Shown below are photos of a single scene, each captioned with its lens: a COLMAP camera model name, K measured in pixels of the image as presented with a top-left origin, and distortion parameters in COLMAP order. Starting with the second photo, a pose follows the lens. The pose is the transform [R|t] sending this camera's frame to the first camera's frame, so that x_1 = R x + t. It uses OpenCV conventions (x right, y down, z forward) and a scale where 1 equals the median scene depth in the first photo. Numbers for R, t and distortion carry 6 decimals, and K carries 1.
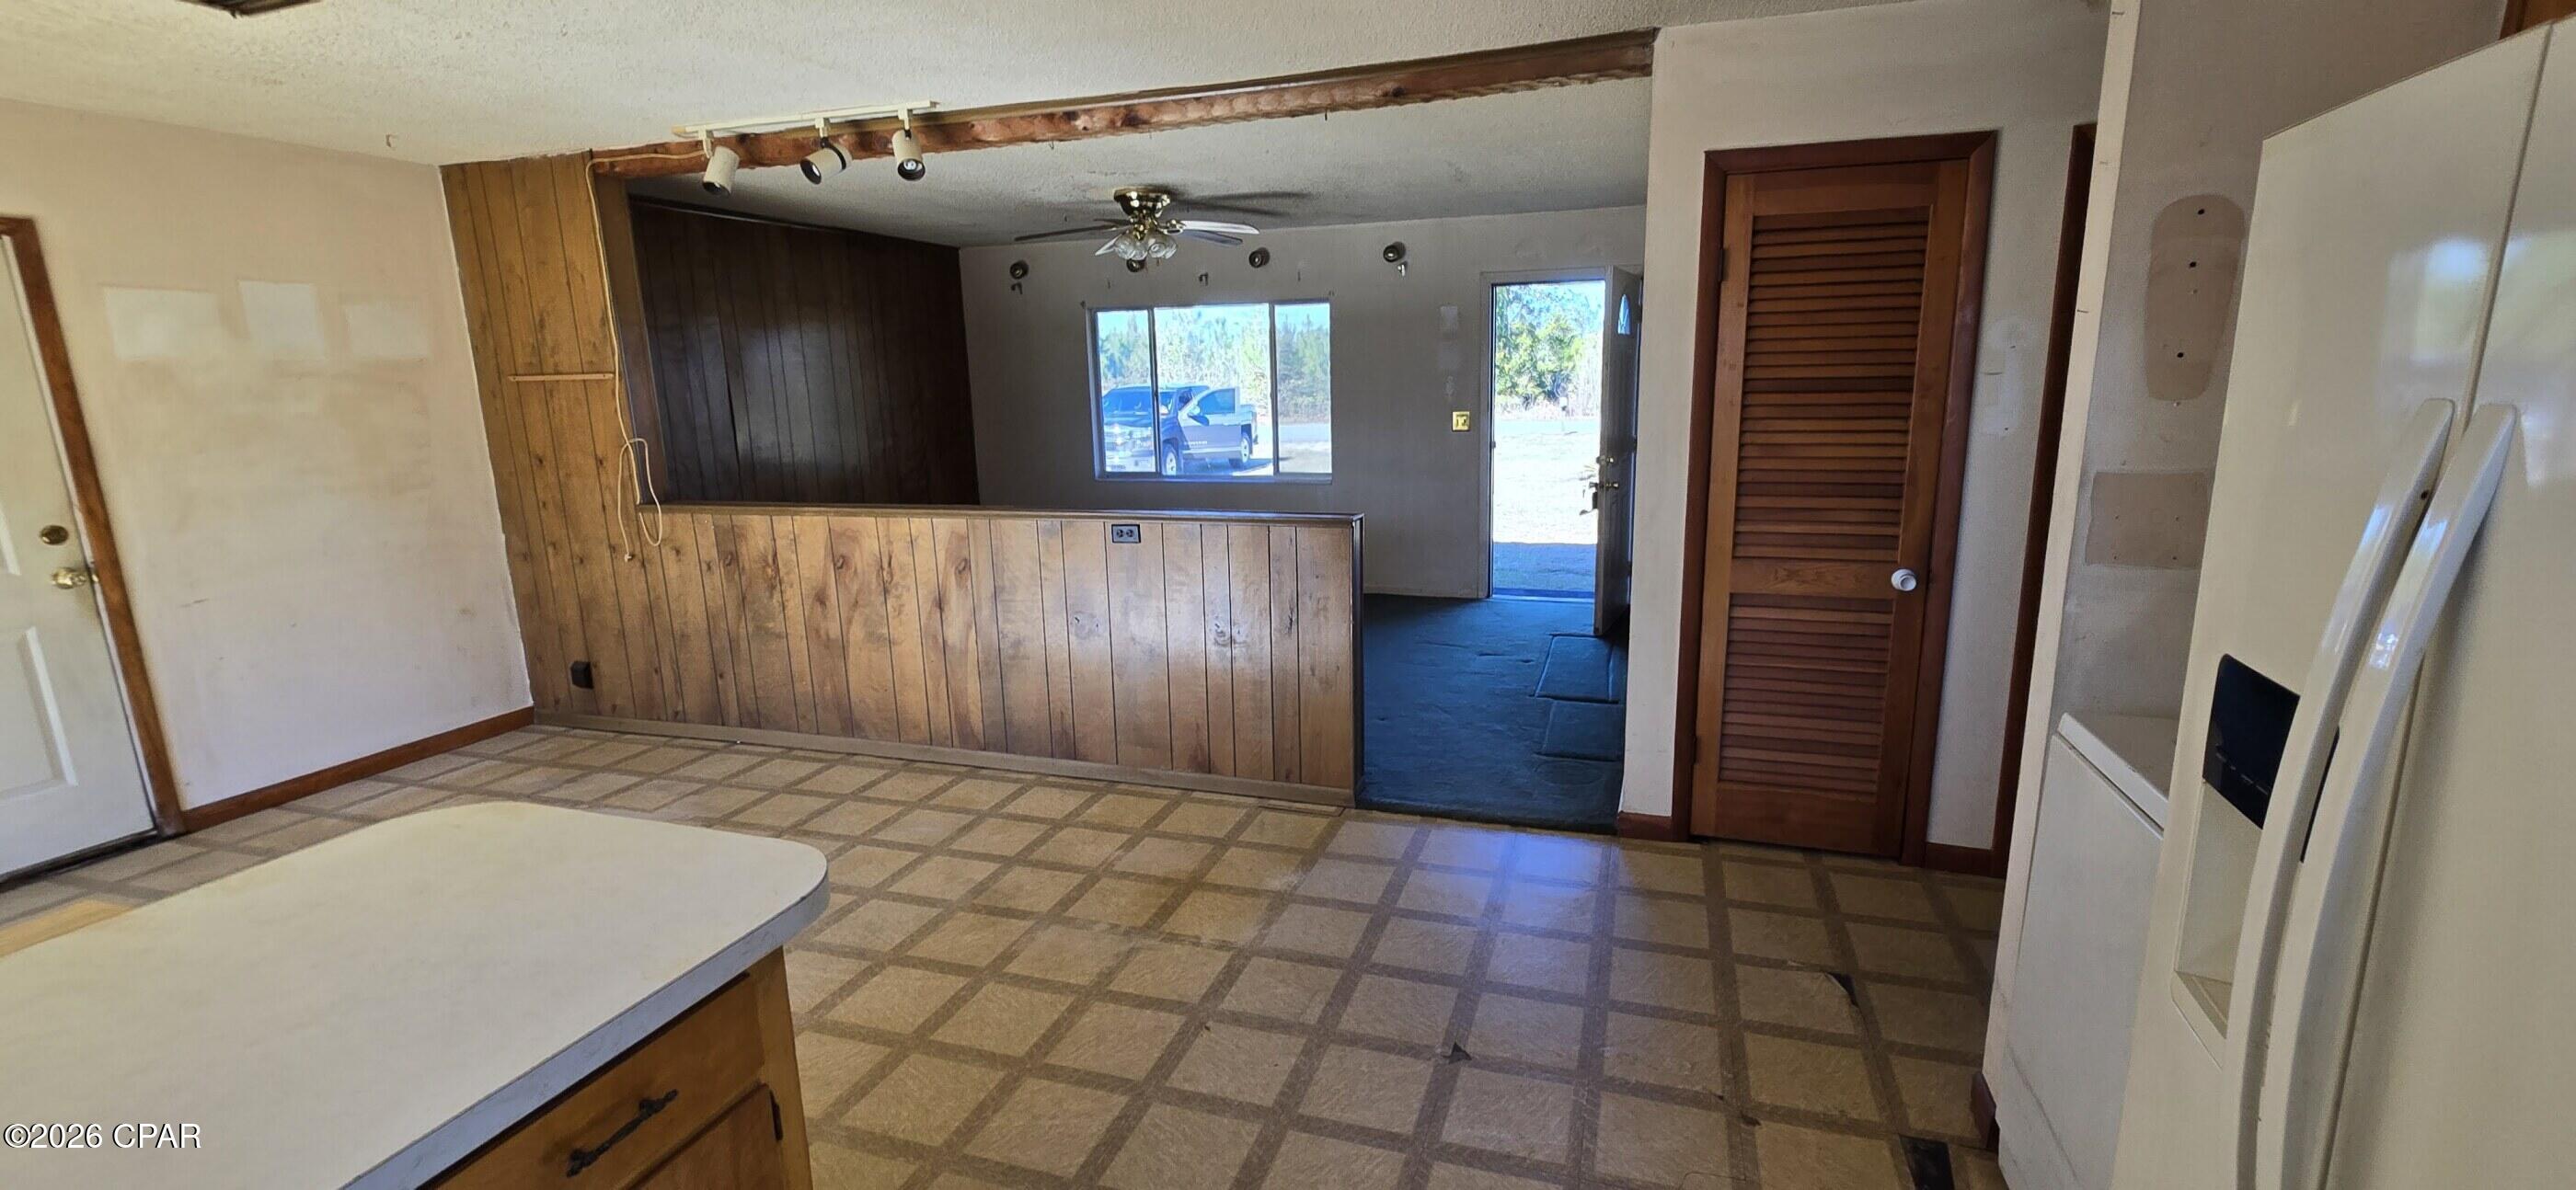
lens RADIAL K [[1063.4, 0, 1301.7], [0, 1063.4, 602.9], [0, 0, 1]] dist [-0.001481, -0.000109]
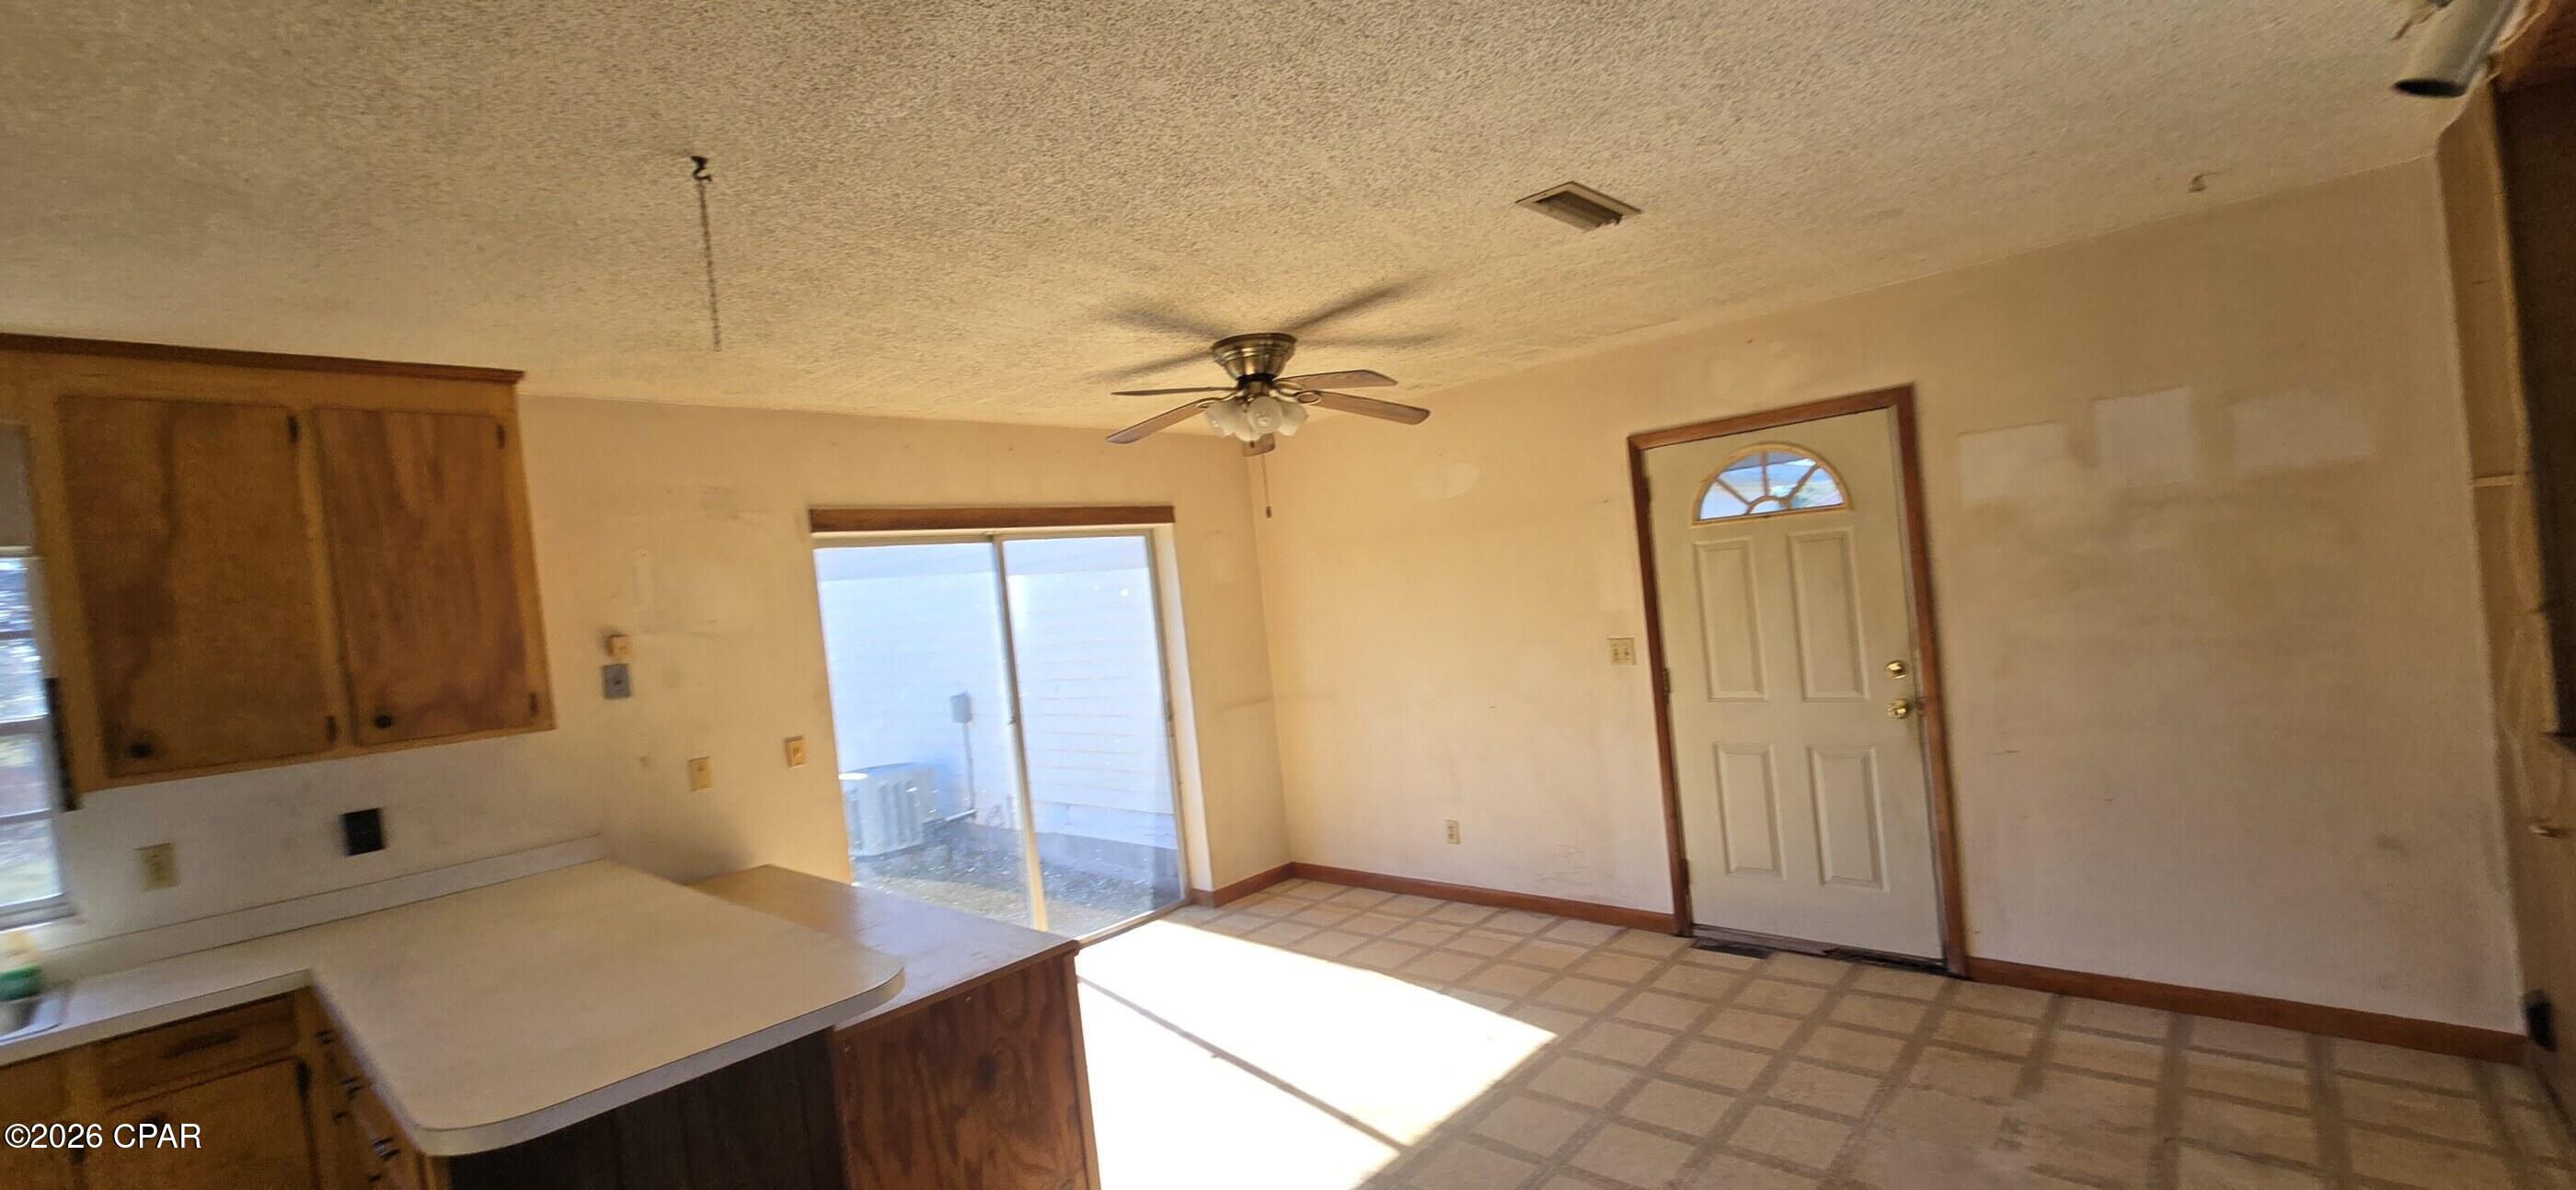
lens RADIAL K [[1065.4, 0, 1288.0], [0, 1065.4, 595.0], [0, 0, 1]] dist [0.001293, 0.000503]
pose [[-0.409078, 0.064579, -0.910211, 0.085283], [-0.090429, 0.989713, 0.110862, -0.196929], [0.908008, 0.127660, -0.399030, 0.820621]]
